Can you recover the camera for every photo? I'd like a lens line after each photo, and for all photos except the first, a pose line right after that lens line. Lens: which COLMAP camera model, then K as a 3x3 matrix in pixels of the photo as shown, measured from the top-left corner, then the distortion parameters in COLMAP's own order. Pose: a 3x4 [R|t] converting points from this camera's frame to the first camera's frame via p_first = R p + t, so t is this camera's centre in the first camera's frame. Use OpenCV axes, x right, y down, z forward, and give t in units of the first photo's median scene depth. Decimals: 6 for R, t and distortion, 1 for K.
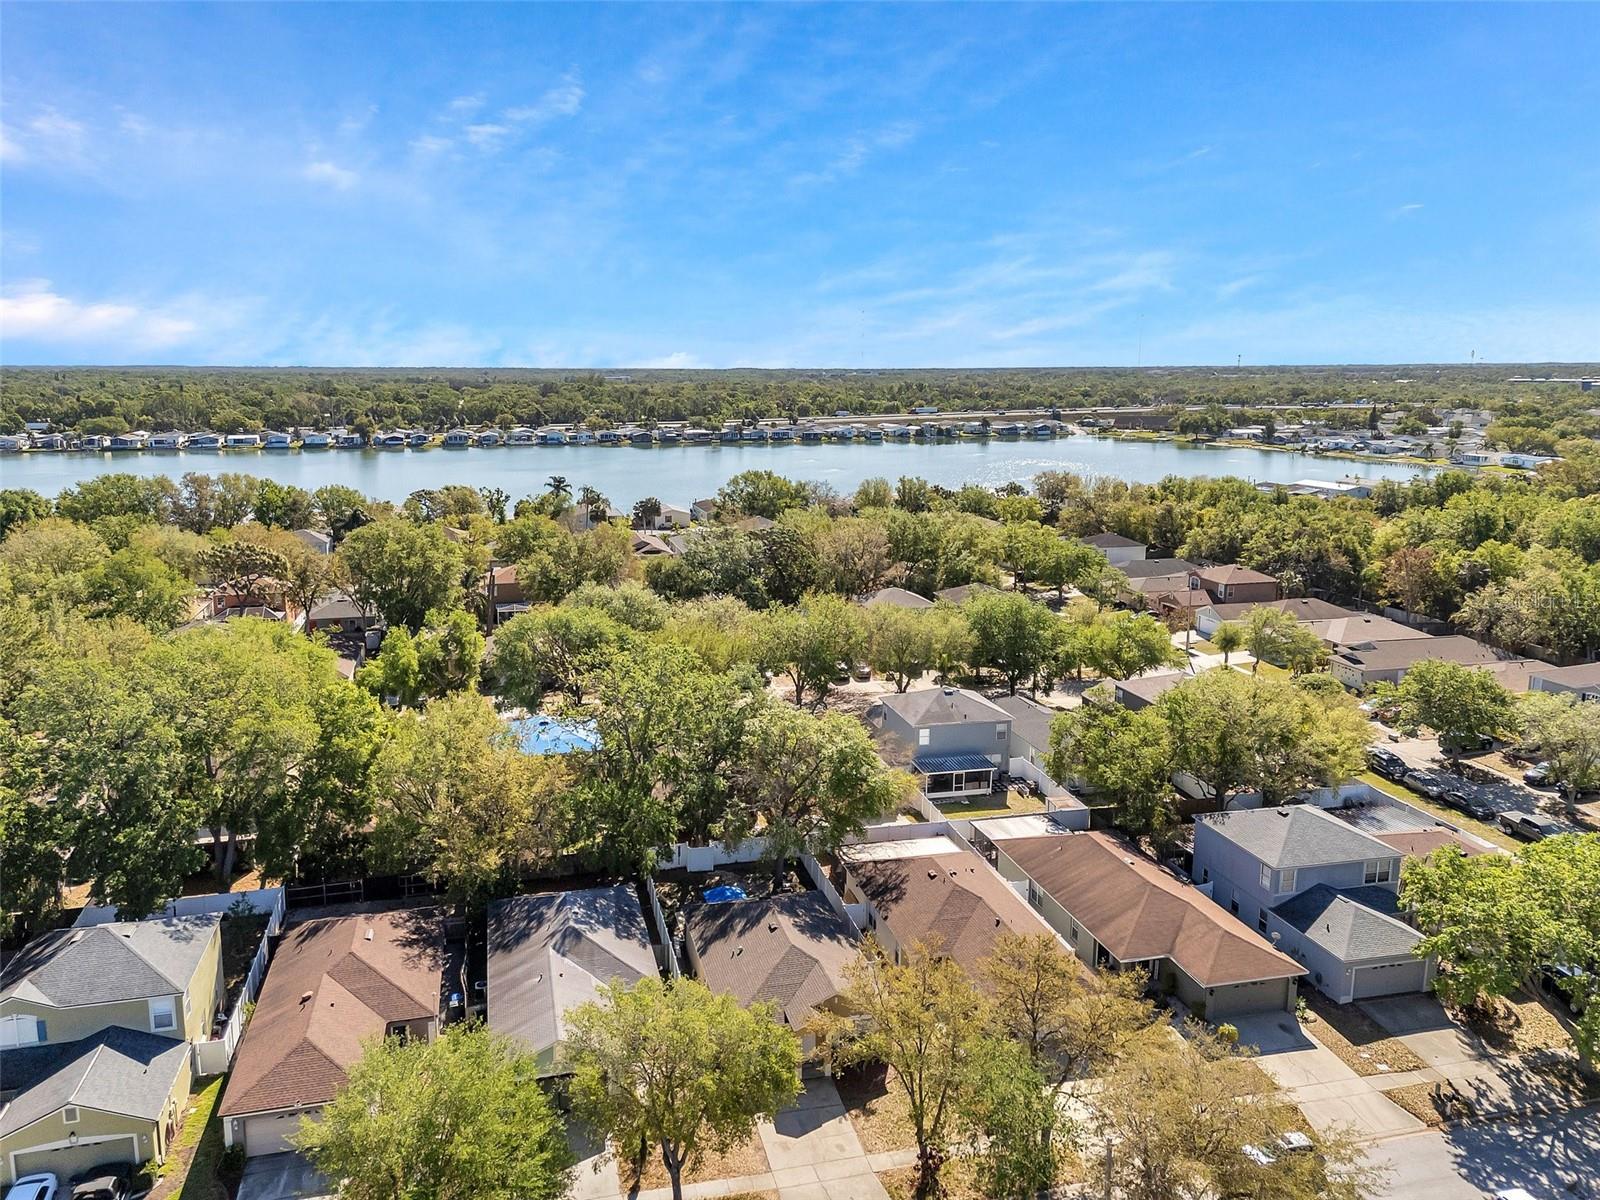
lens RADIAL K [[1179.7, 0, 785.0], [0, 1179.7, 591.3], [0, 0, 1]] dist [0.085324, -0.087423]
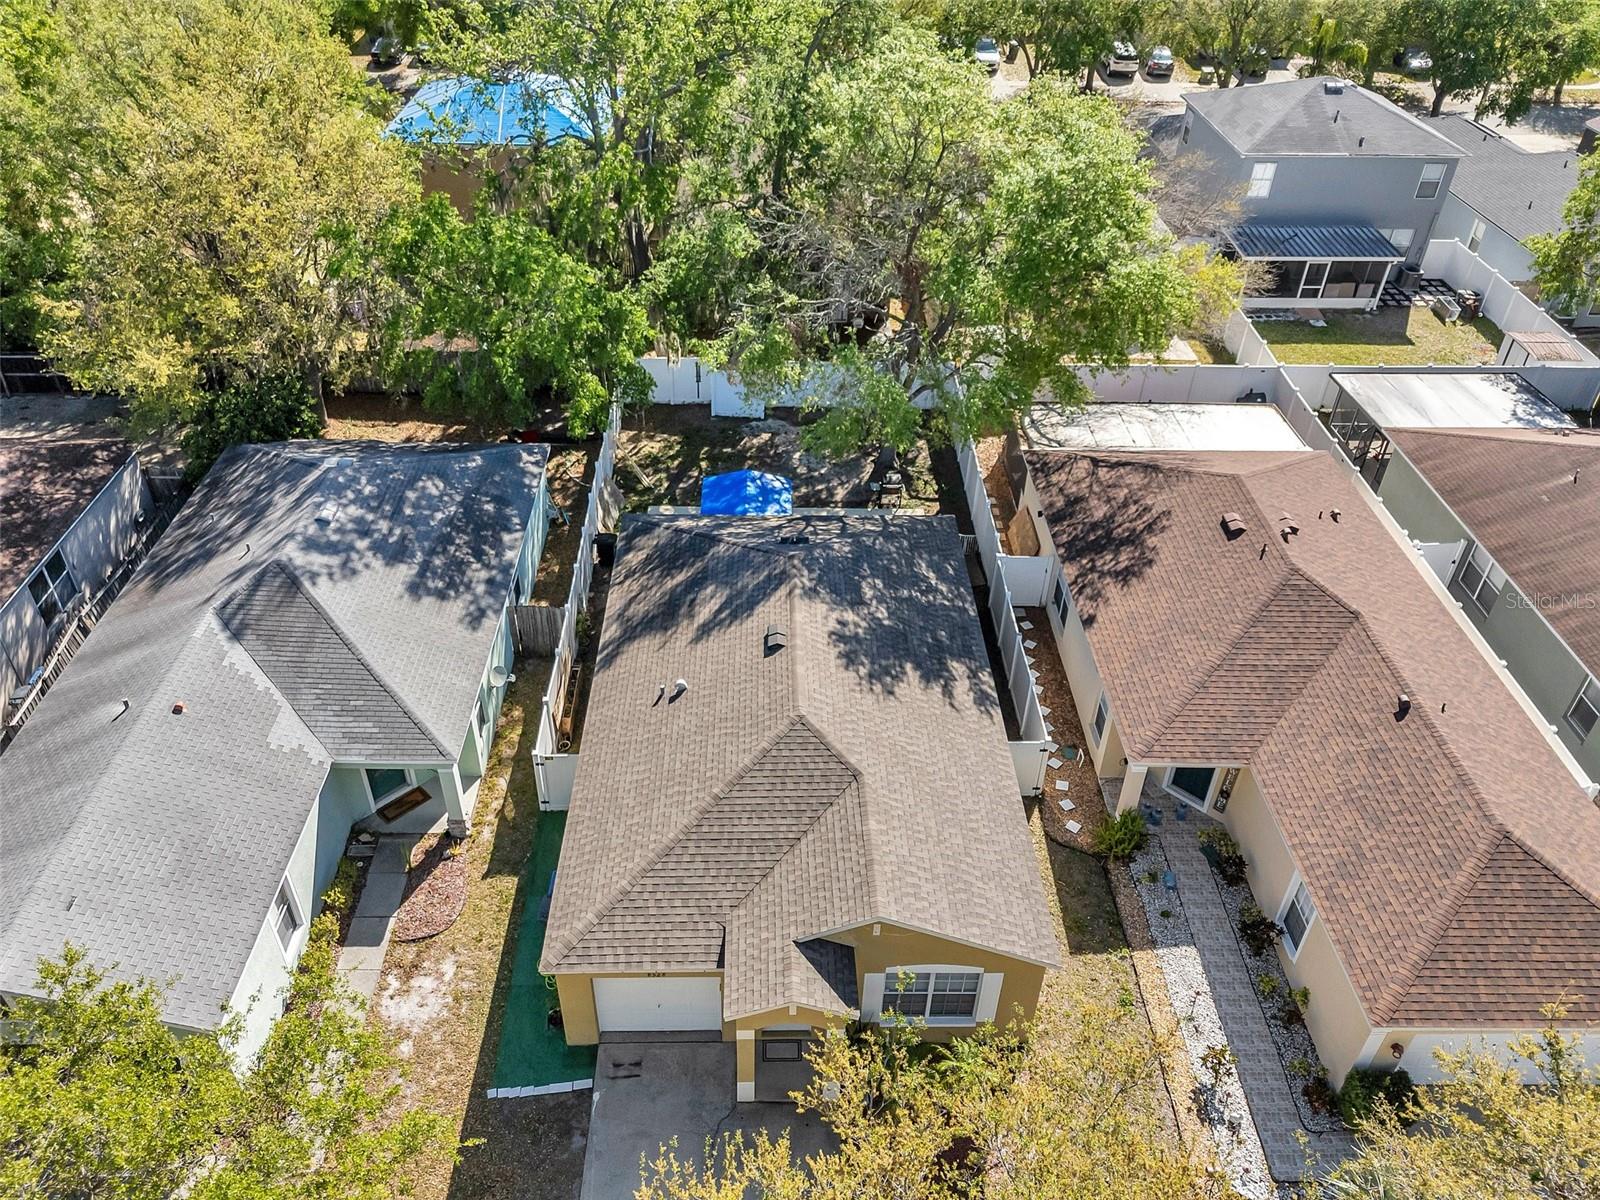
lens RADIAL K [[1190.9, 0, 803.0], [0, 1190.9, 562.6], [0, 0, 1]] dist [0.085255, -0.065948]
pose [[0.975400, 0.145923, -0.165231, 0.047330], [-0.063463, 0.903692, 0.423454, 0.080297], [0.211110, -0.402551, 0.890722, 0.546428]]
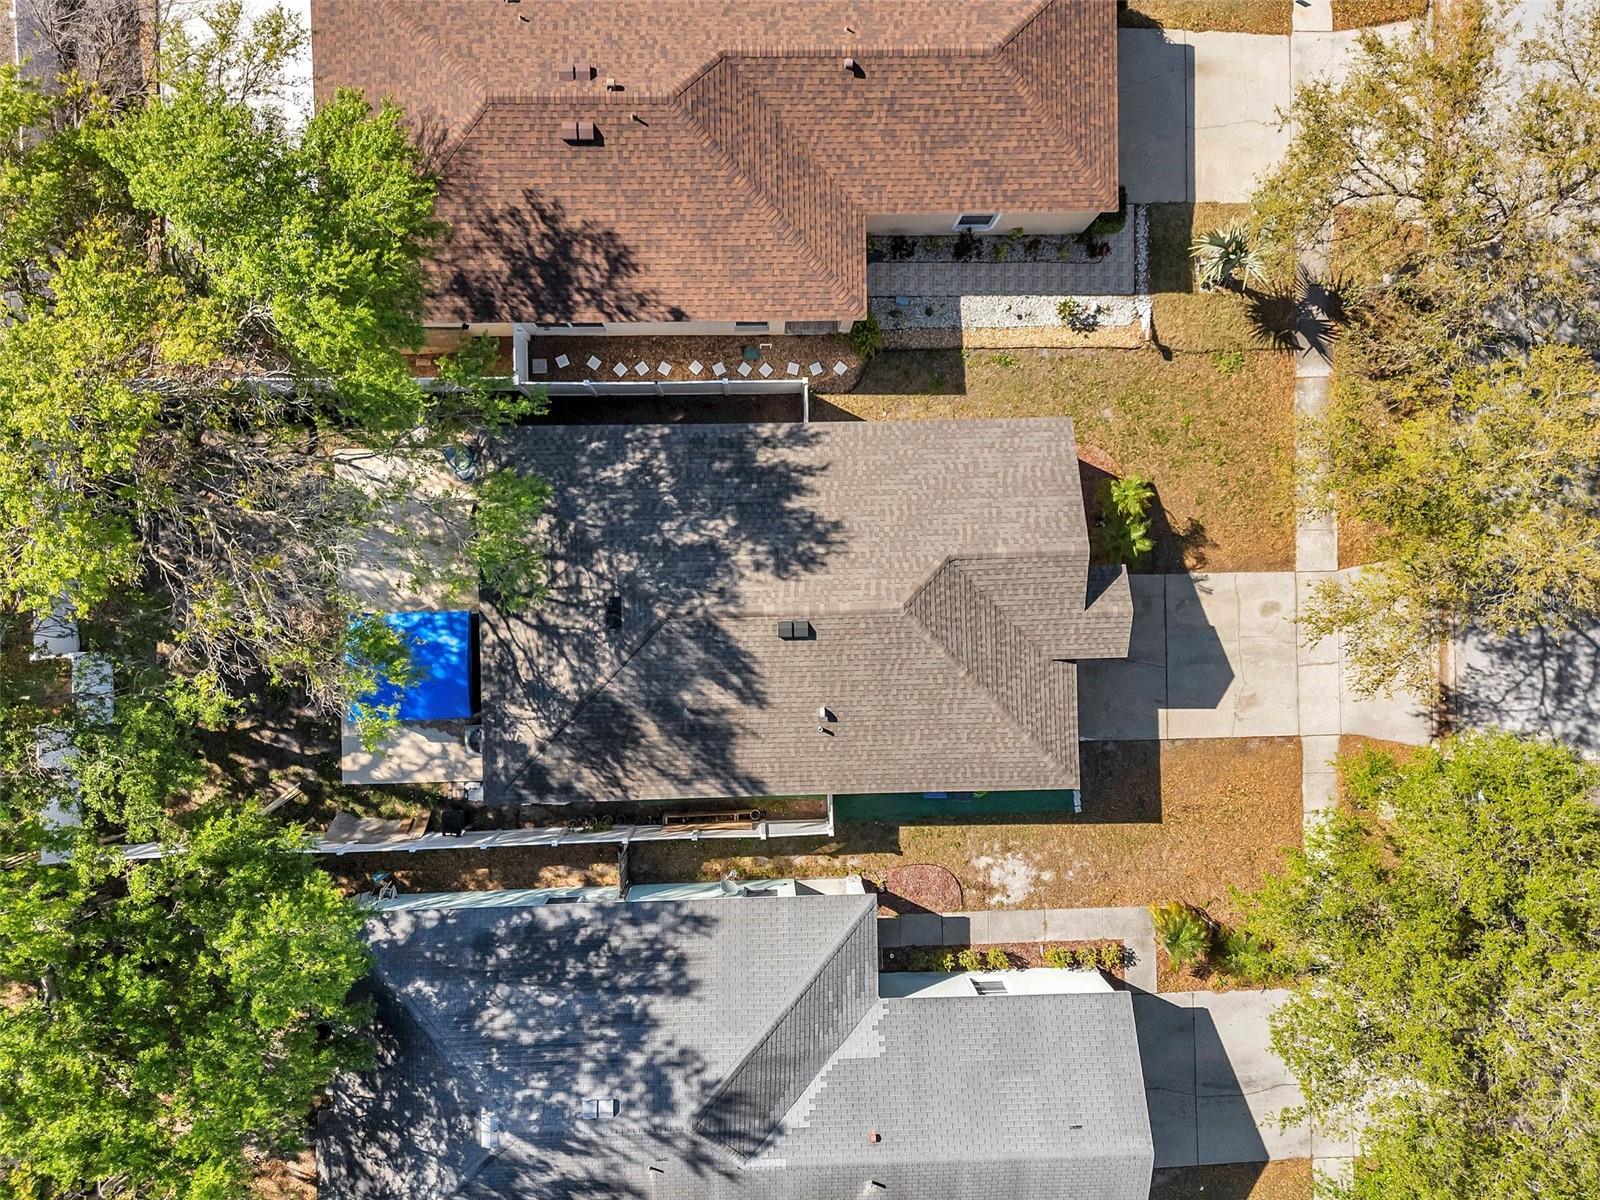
lens RADIAL K [[1236.9, 0, 798.7], [0, 1236.9, 593.7], [0, 0, 1]] dist [0.100468, -0.105170]
pose [[0.223115, -0.974791, -0.001099, 0.002388], [0.150178, 0.033260, 0.988099, -0.112336], [-0.963154, -0.220625, 0.153813, 0.761593]]
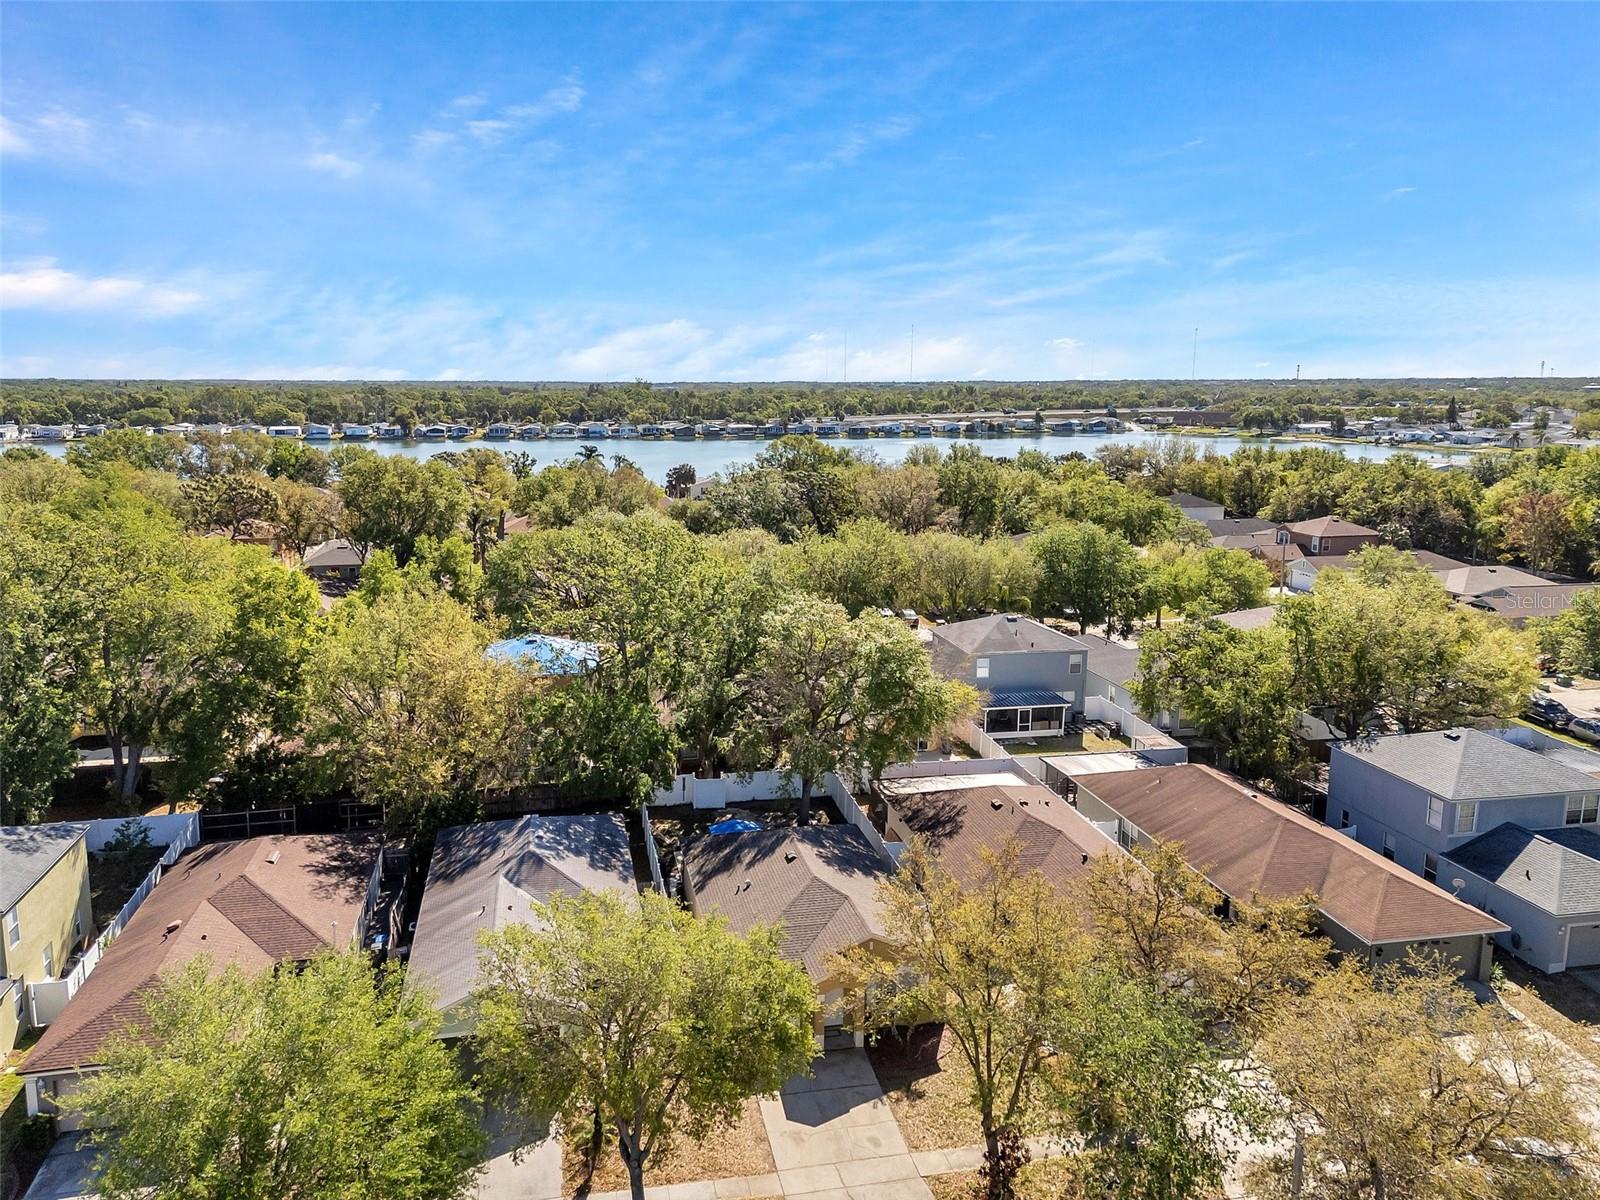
lens RADIAL K [[1179.7, 0, 780.5], [0, 1179.7, 587.3], [0, 0, 1]] dist [0.083965, -0.078205]
pose [[0.999027, 0.006827, -0.043570, 0.012735], [-0.007509, 0.999852, -0.015507, 0.097333], [0.043457, 0.015819, 0.998930, 0.185734]]
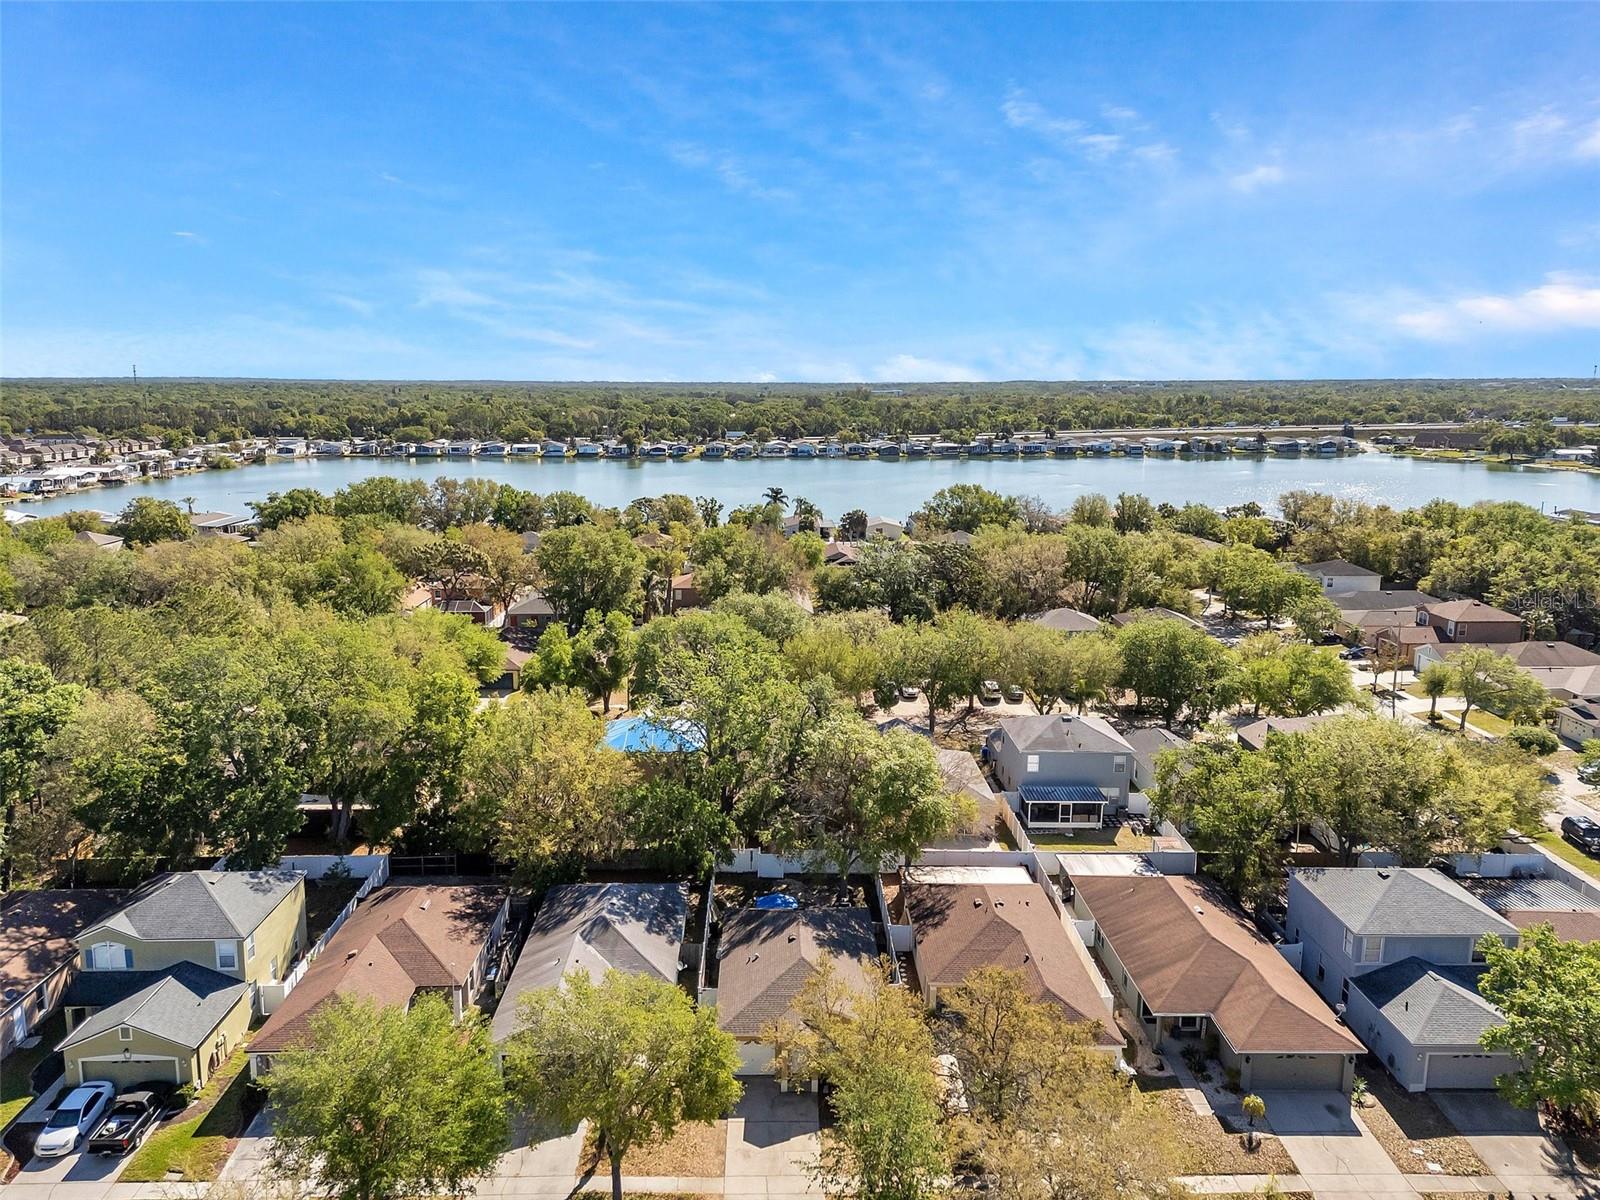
lens RADIAL K [[1179.7, 0, 785.0], [0, 1179.7, 591.3], [0, 0, 1]] dist [0.085324, -0.087423]
pose [[0.973585, 0.040872, -0.224637, 0.160584], [-0.043315, 0.999044, -0.005956, -0.002667], [0.224179, 0.015529, 0.974424, 0.013764]]
